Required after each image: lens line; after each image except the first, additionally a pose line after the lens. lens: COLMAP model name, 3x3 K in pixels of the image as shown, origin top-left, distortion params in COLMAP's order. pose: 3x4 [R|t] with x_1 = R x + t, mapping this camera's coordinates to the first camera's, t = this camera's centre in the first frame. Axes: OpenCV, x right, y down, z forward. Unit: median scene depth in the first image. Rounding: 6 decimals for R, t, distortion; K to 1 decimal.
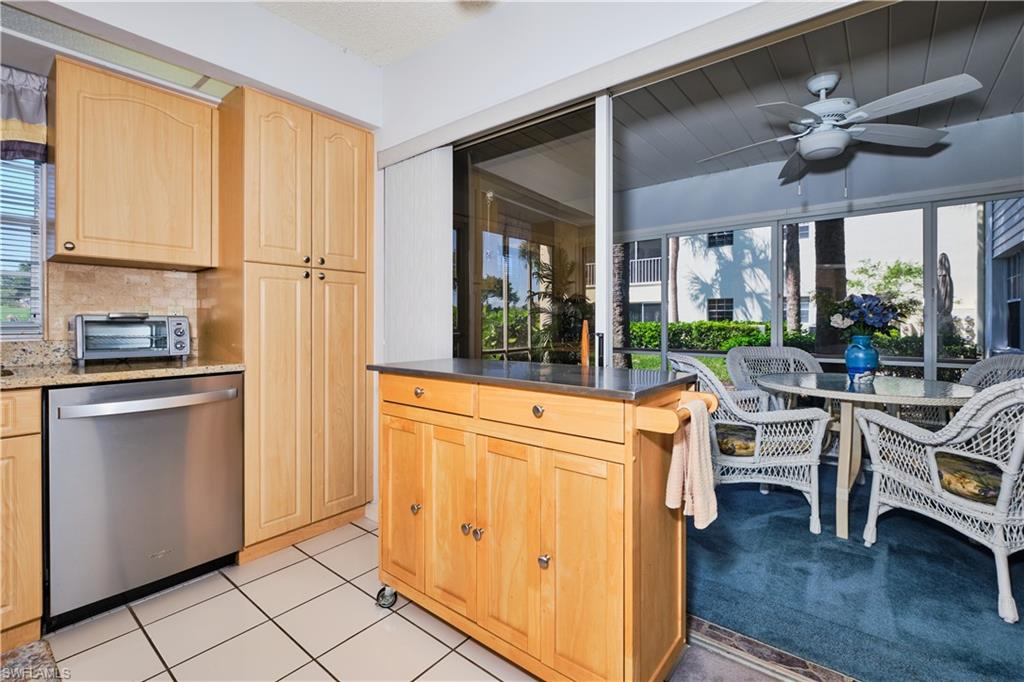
lens RADIAL K [[453.2, 0, 509.7], [0, 453.2, 326.9], [0, 0, 1]] dist [0.001120, 0.000007]
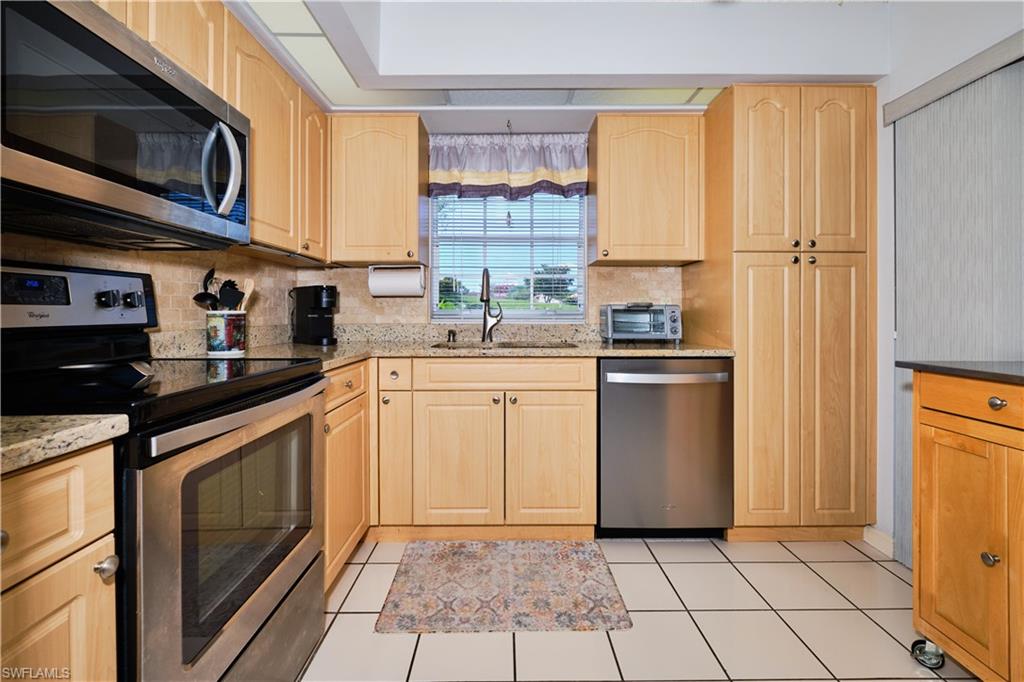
lens RADIAL K [[458.2, 0, 512.0], [0, 458.2, 313.1], [0, 0, 1]] dist [-0.001333, -0.000778]
pose [[0.639492, 0.003967, -0.768787, -0.095511], [-0.010407, 0.999940, -0.003497, 0.005259], [0.768727, 0.010237, 0.639495, -0.062666]]
